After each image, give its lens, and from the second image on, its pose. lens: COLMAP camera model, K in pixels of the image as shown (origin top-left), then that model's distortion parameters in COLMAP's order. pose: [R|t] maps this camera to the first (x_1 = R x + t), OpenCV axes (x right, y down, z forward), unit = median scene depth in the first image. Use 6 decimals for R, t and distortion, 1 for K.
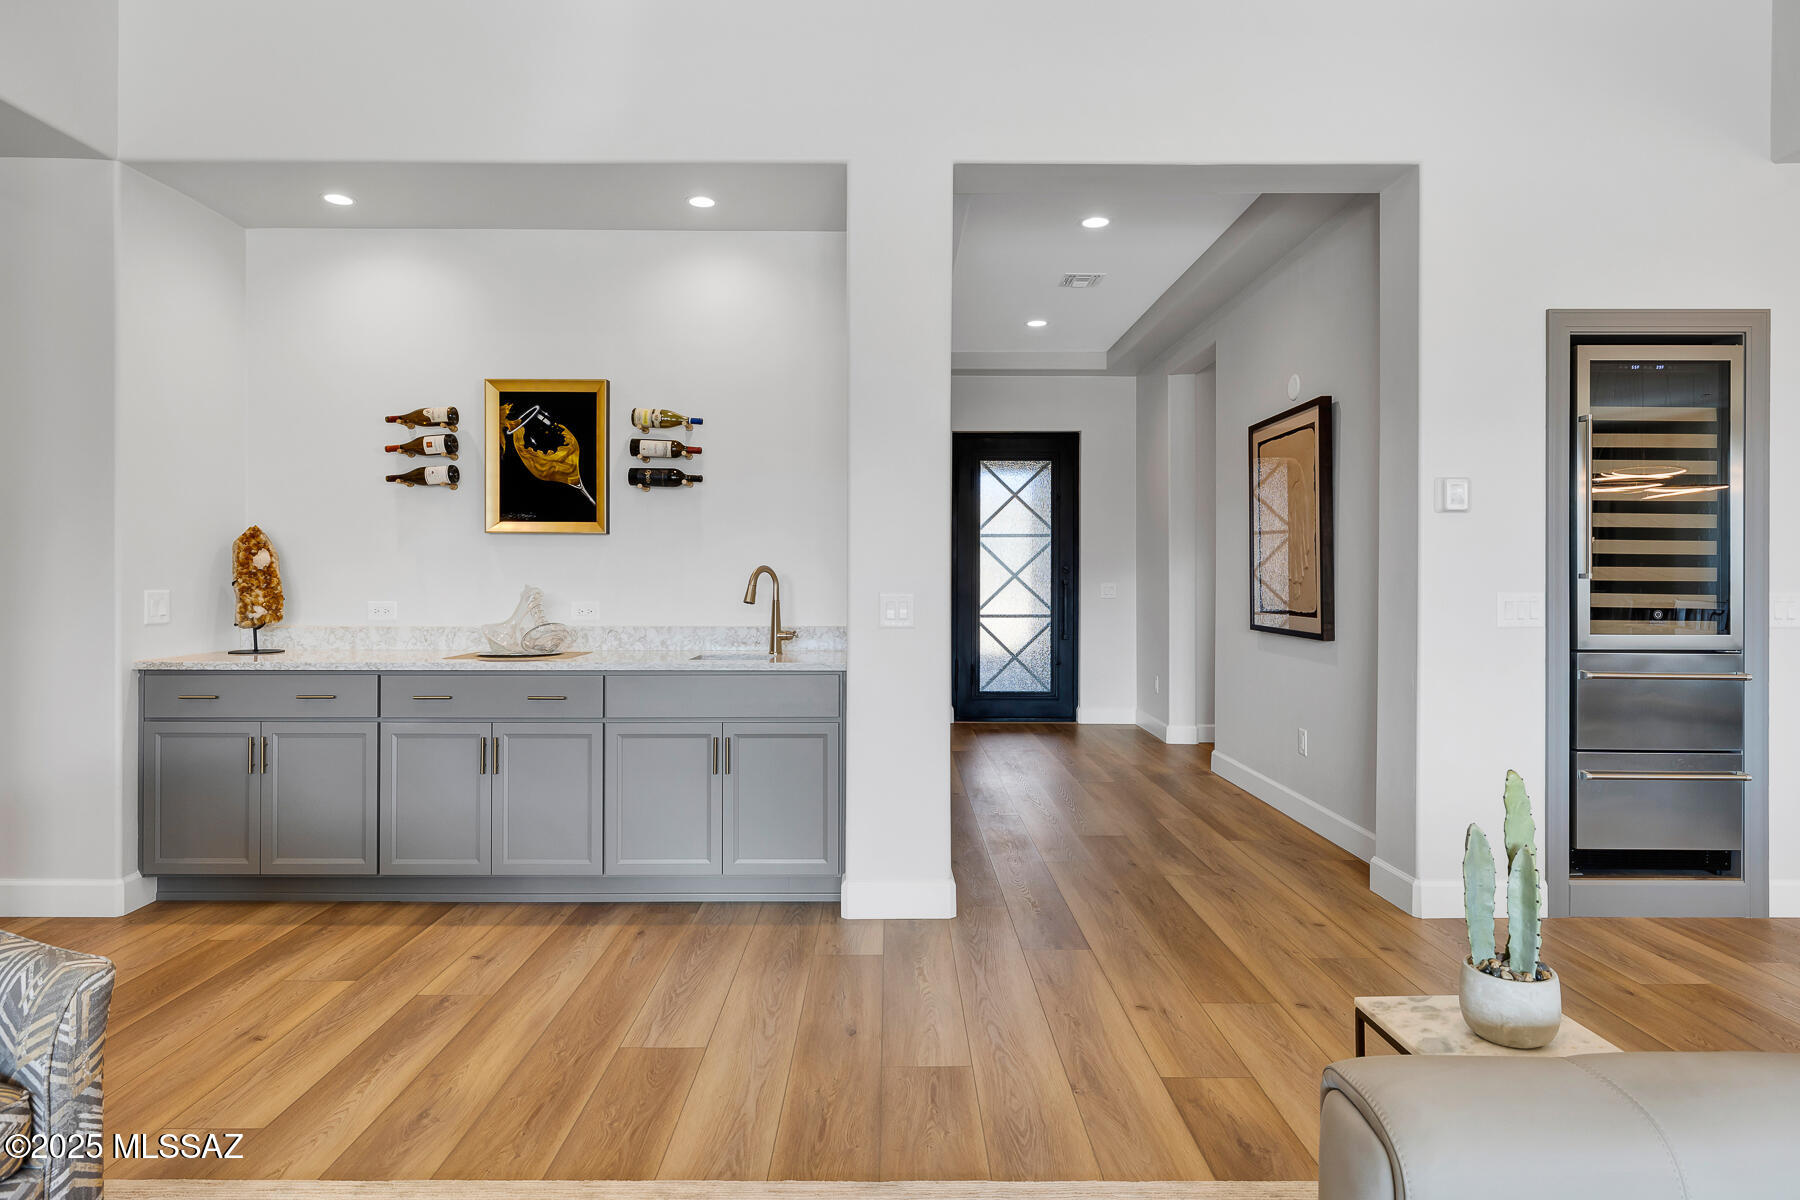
lens RADIAL K [[989.2, 0, 897.0], [0, 989.2, 587.0], [0, 0, 1]] dist [-0.003614, 0.001694]
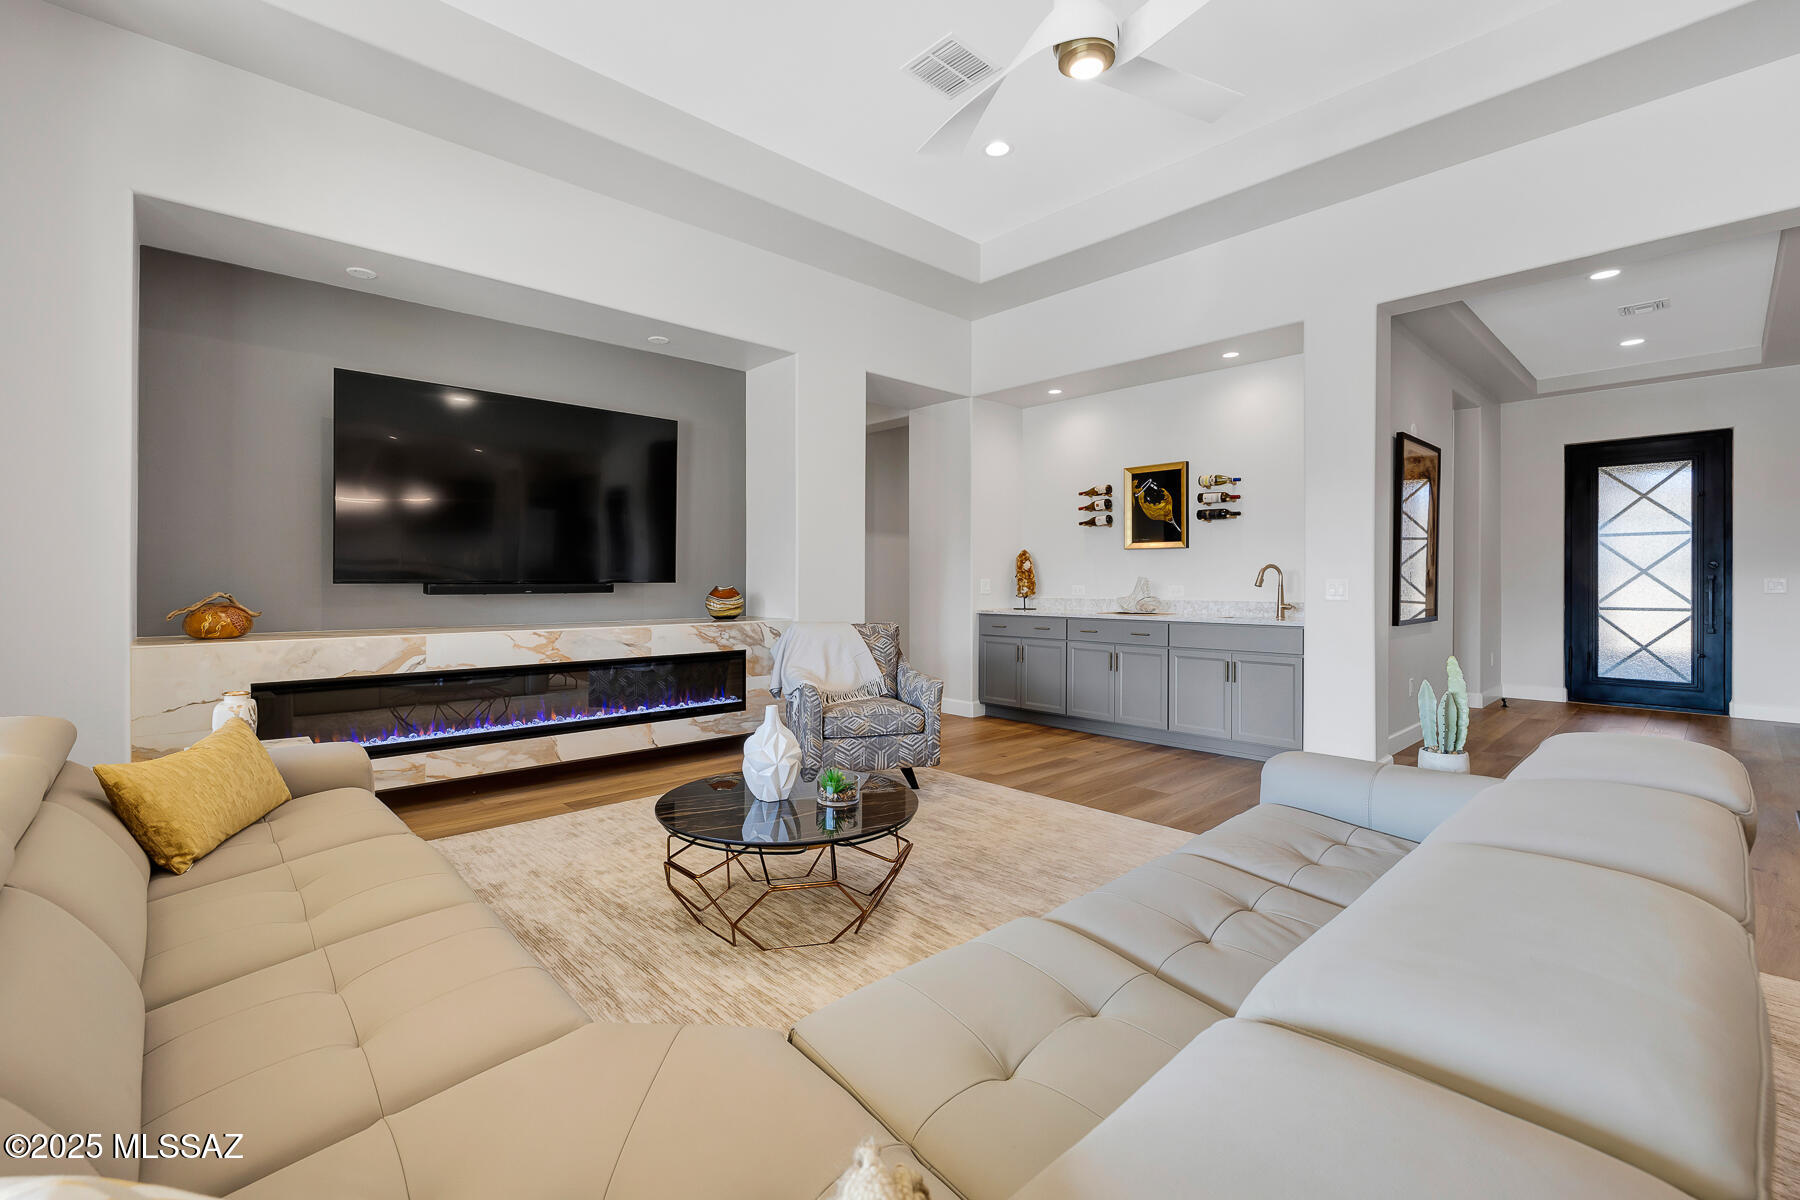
lens RADIAL K [[779.3, 0, 898.5], [0, 779.3, 590.6], [0, 0, 1]] dist [-0.000364, -0.000022]
pose [[0.685445, 0.006400, -0.728096, 0.375875], [-0.004939, 0.999979, 0.004139, 0.020262], [0.728107, 0.000759, 0.685463, -0.339763]]
